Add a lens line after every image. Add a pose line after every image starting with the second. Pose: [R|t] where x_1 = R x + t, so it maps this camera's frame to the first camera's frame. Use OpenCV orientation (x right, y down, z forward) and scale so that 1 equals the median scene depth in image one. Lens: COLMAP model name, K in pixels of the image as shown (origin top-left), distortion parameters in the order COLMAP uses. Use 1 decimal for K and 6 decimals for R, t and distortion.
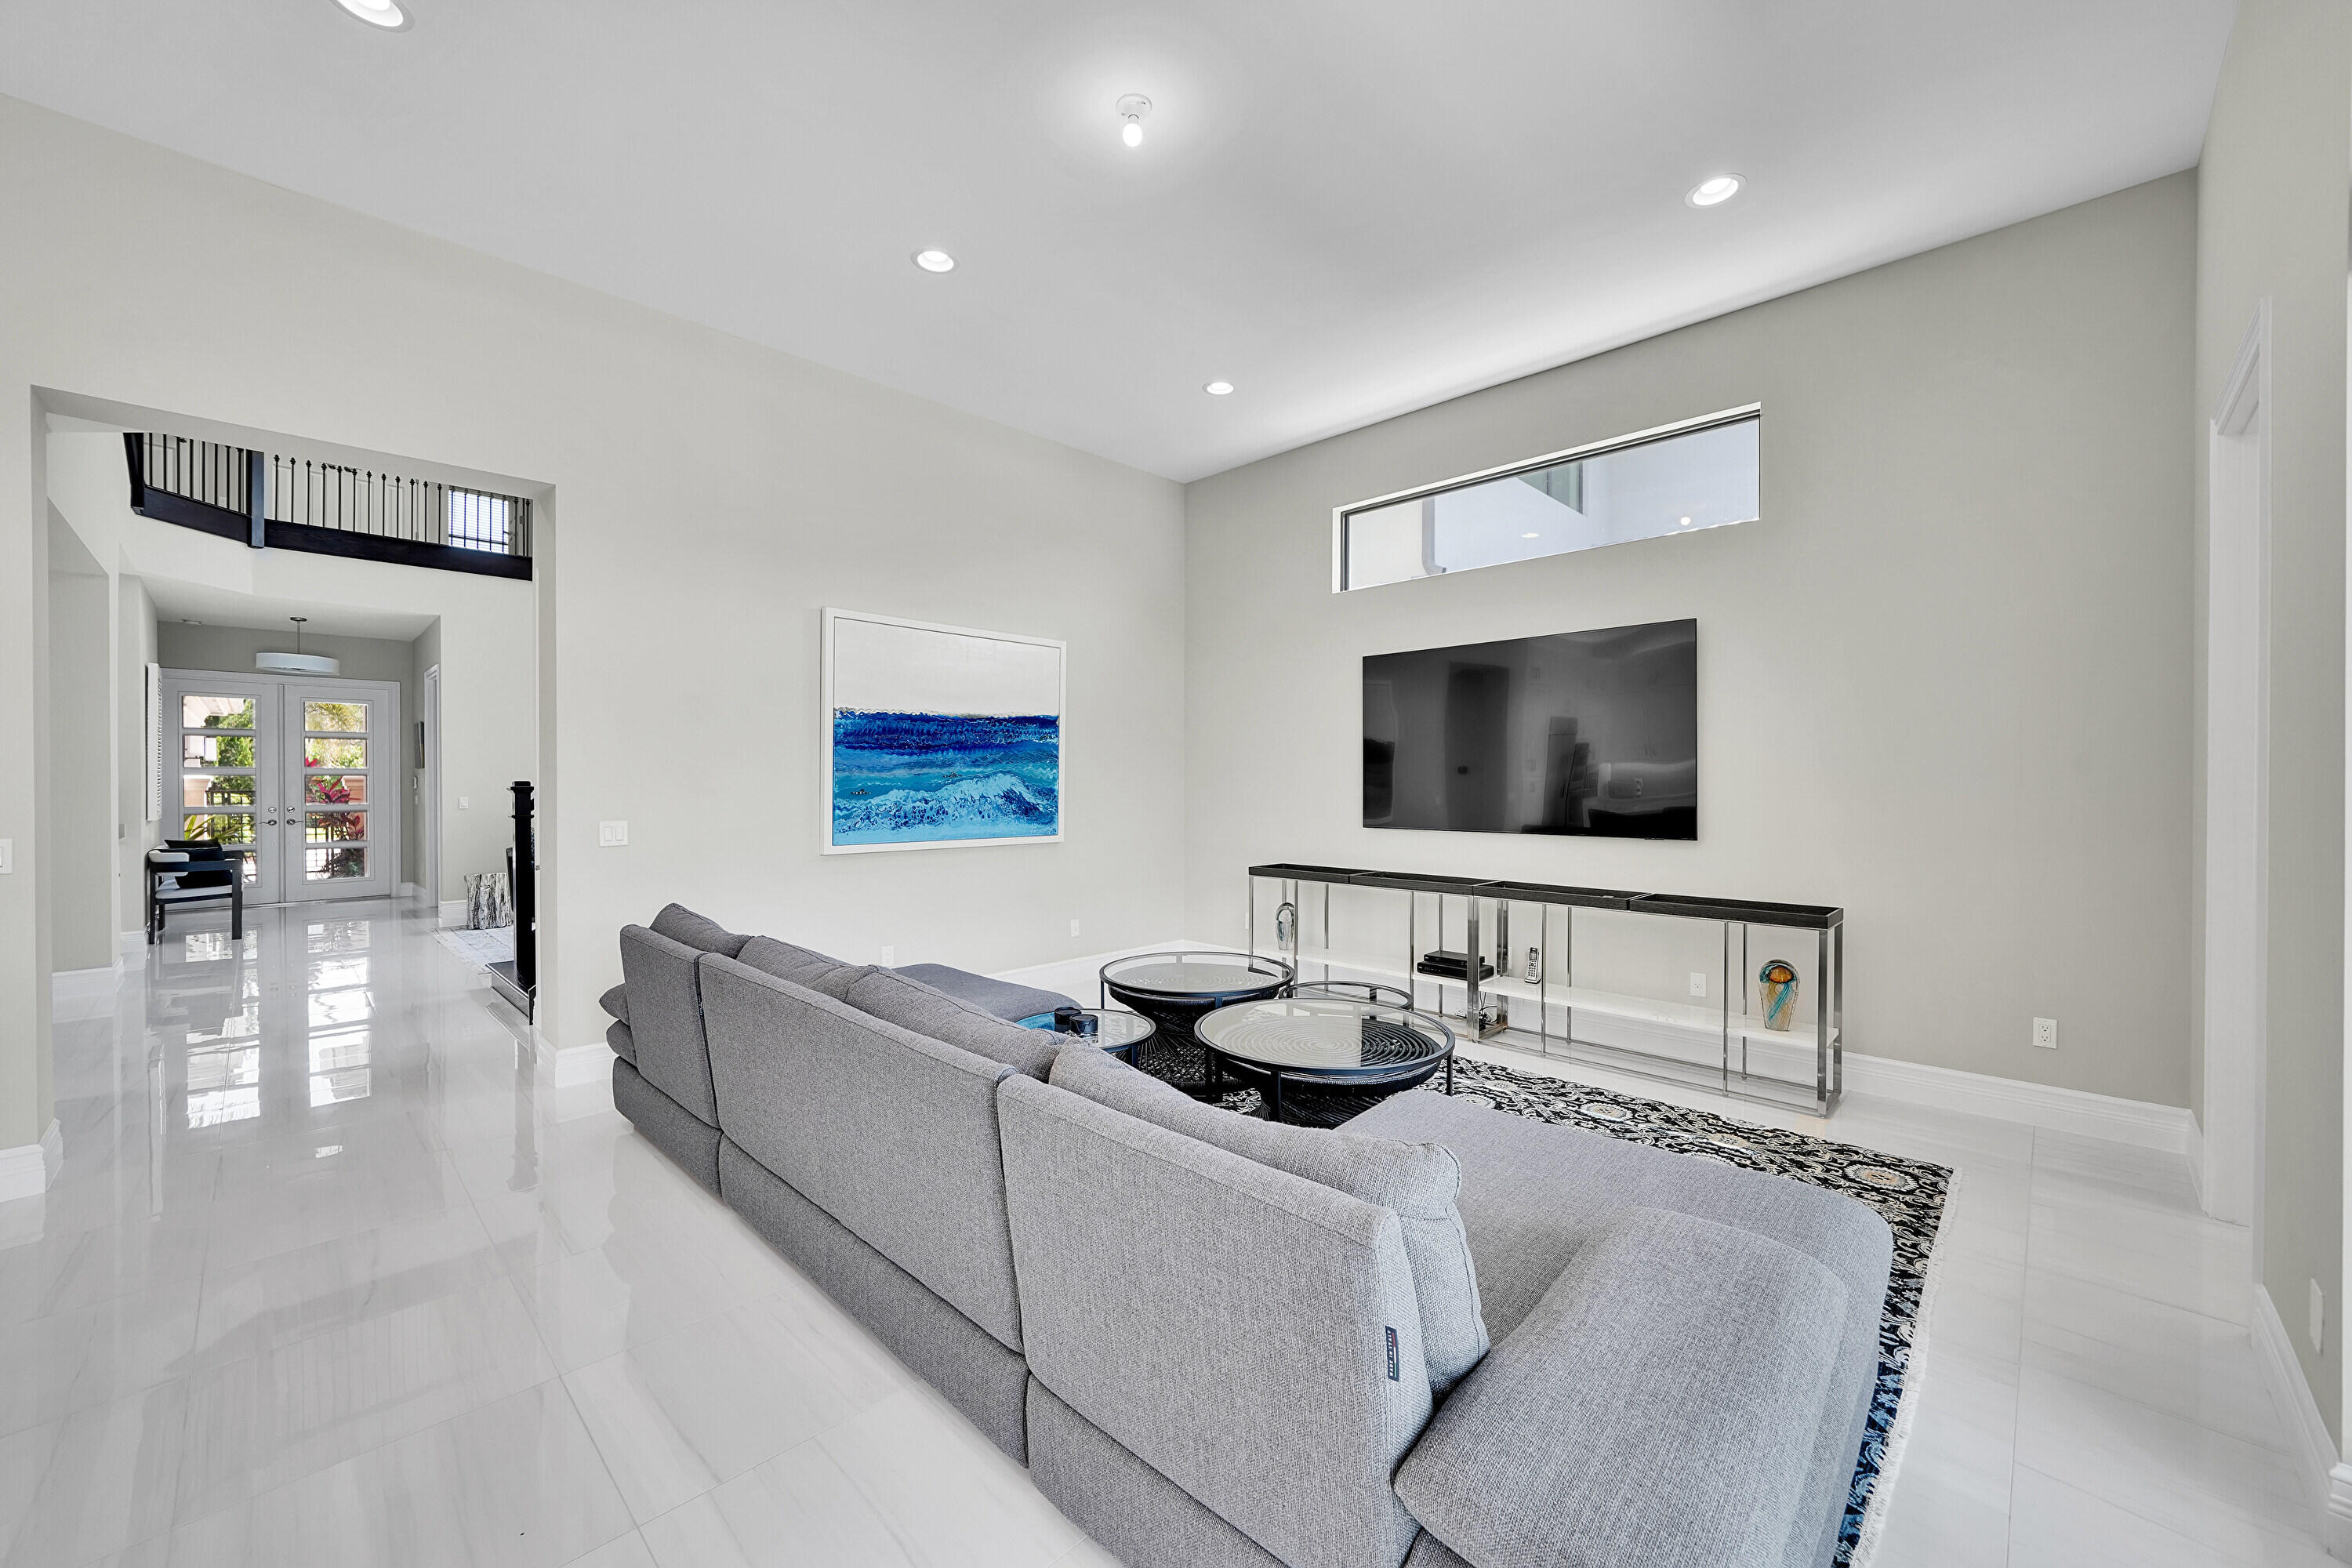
lens RADIAL K [[924.4, 0, 1180.4], [0, 924.4, 784.5], [0, 0, 1]] dist [-0.002420, -0.000280]
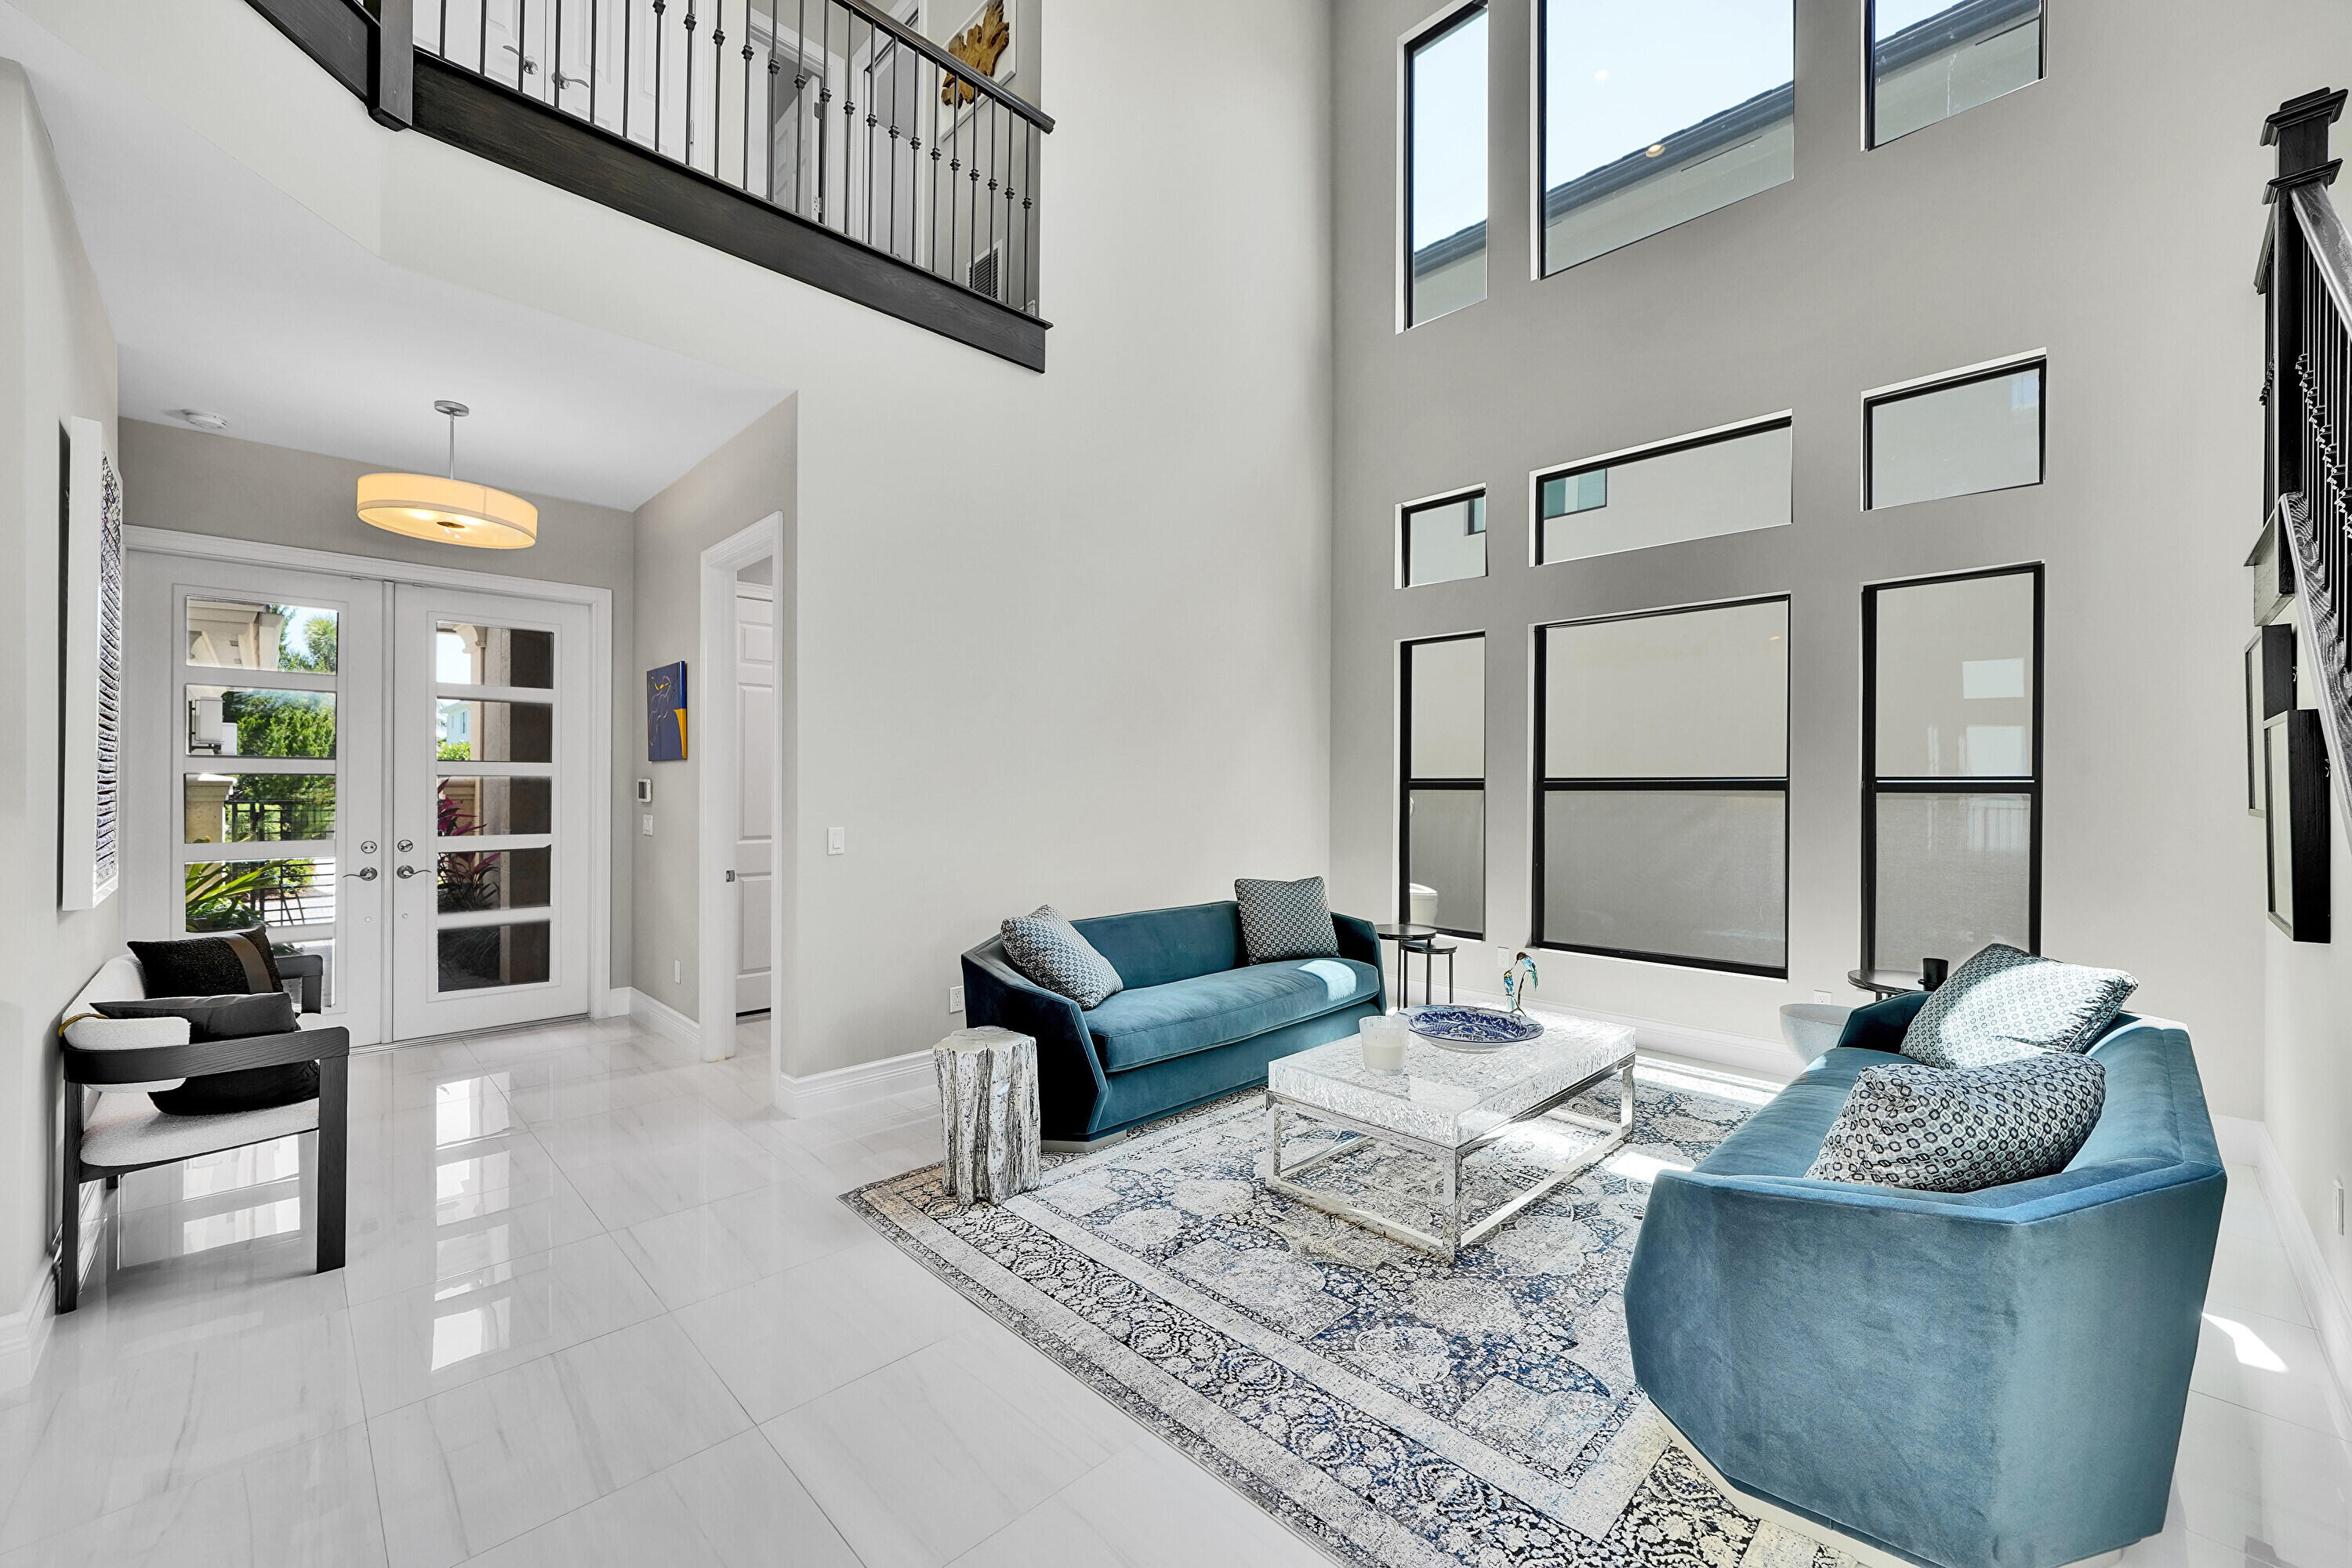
lens RADIAL K [[924.4, 0, 1169.9], [0, 924.4, 794.7], [0, 0, 1]] dist [-0.002420, -0.000280]
pose [[0.999907, 0.009183, -0.010061, -0.683092], [-0.009174, 0.999958, 0.000901, -0.003126], [0.010069, -0.000809, 0.999949, 0.636876]]
